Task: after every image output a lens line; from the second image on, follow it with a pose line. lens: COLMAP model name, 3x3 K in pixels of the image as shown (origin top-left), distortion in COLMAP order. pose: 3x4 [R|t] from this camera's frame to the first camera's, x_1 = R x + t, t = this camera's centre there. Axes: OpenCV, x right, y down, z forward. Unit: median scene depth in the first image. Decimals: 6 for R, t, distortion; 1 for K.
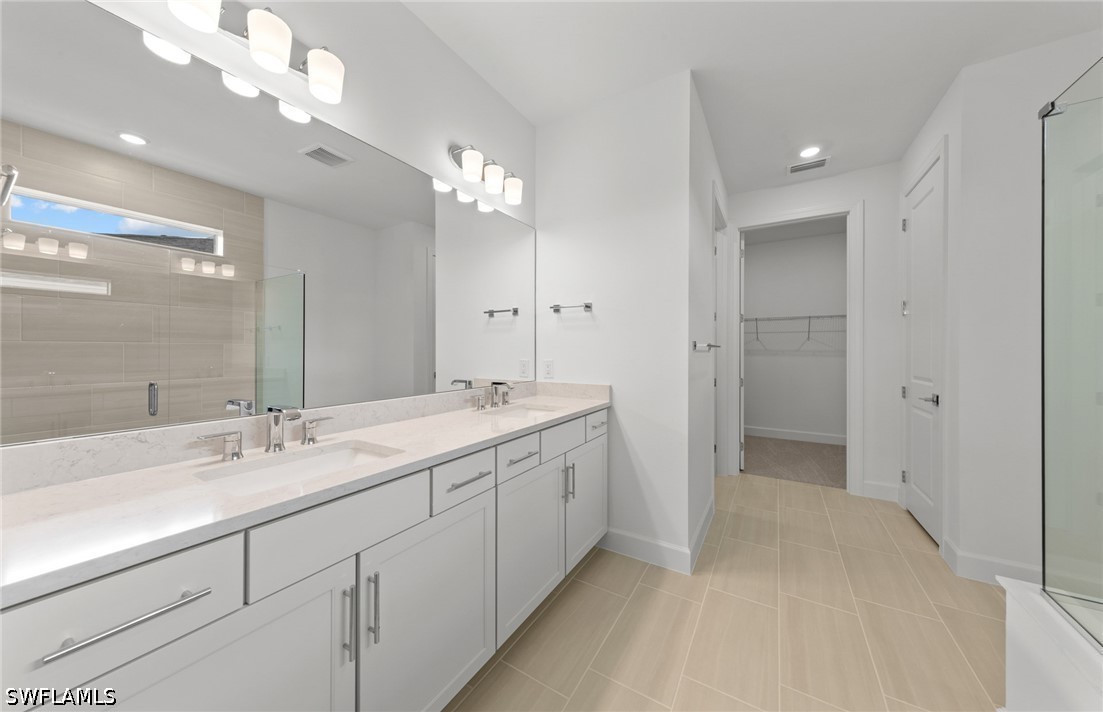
lens RADIAL K [[368.9, 0, 549.9], [0, 368.9, 352.9], [0, 0, 1]] dist [0.008022, -0.000488]
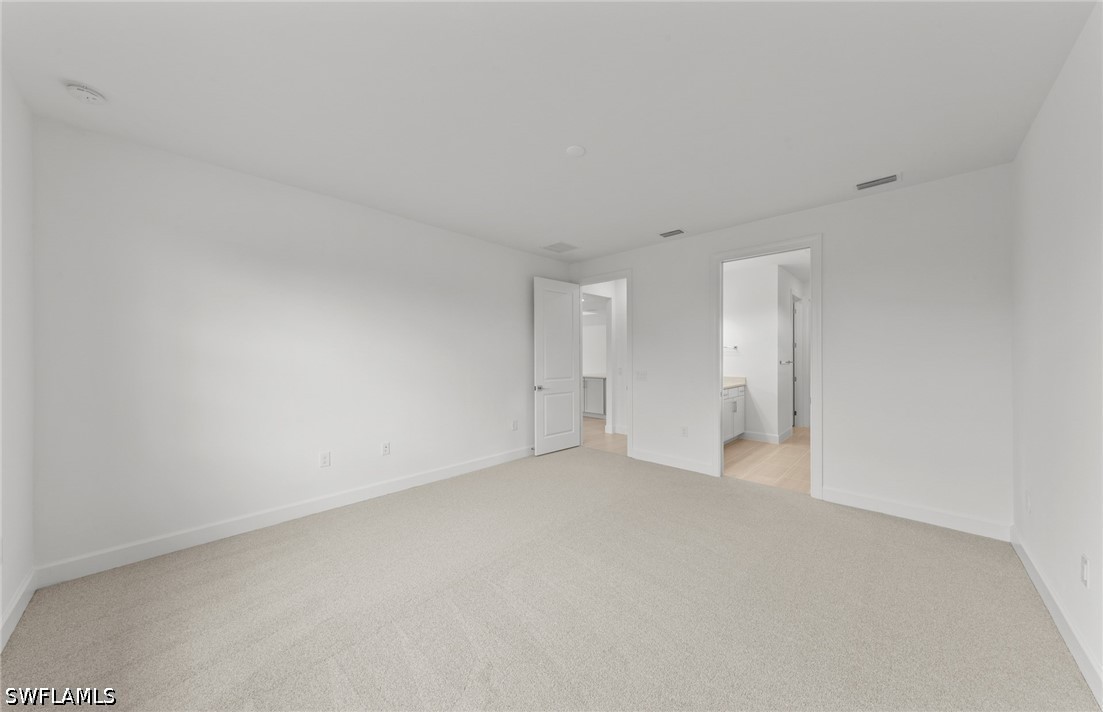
lens RADIAL K [[368.9, 0, 553.3], [0, 368.9, 357.0], [0, 0, 1]] dist [0.008022, -0.000488]
pose [[0.977378, -0.002599, -0.211483, -0.658277], [0.001361, 0.999981, -0.006002, -0.046023], [0.211494, 0.005578, 0.977363, -1.997425]]
